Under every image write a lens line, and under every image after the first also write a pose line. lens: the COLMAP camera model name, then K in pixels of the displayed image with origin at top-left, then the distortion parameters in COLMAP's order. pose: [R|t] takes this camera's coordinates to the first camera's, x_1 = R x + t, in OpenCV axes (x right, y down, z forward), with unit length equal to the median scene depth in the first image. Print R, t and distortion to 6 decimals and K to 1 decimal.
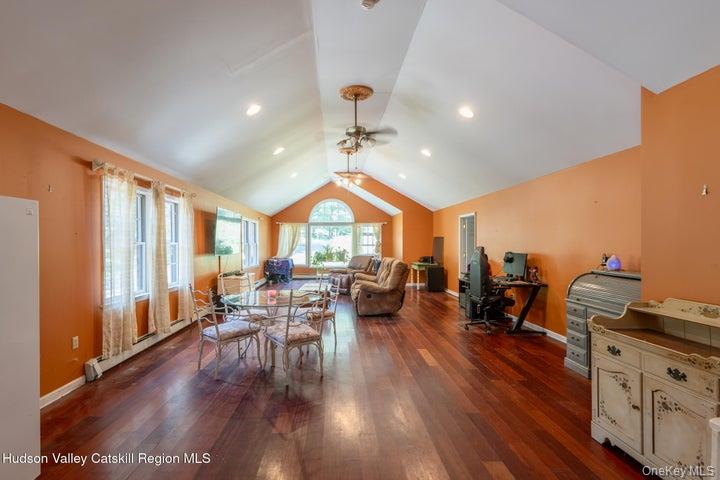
lens RADIAL K [[322.6, 0, 344.9], [0, 322.6, 239.8], [0, 0, 1]] dist [0.004757, -0.000706]
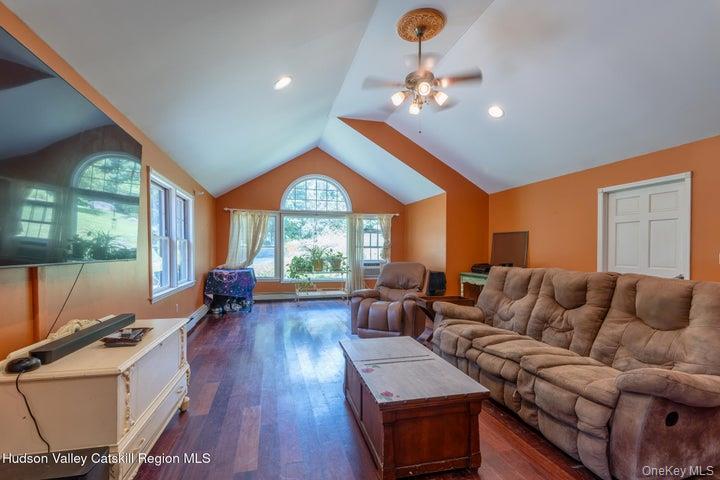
lens RADIAL K [[291.0, 0, 354.6], [0, 291.0, 249.8], [0, 0, 1]] dist [-0.000407, 0.000442]
pose [[0.967072, 0.004380, 0.254466, -0.194480], [-0.006241, 0.999959, 0.006506, 0.030549], [-0.254427, -0.007880, 0.967060, 0.691008]]
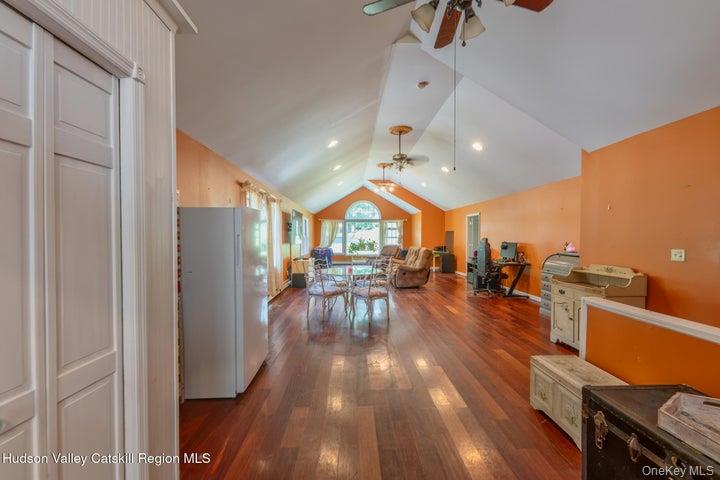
lens RADIAL K [[291.0, 0, 359.8], [0, 291.0, 241.2], [0, 0, 1]] dist [-0.000407, 0.000442]
pose [[0.999837, -0.000025, 0.018029, -0.123575], [-0.000446, 0.999659, 0.026119, 0.001643], [-0.018023, -0.026122, 0.999496, -0.218839]]
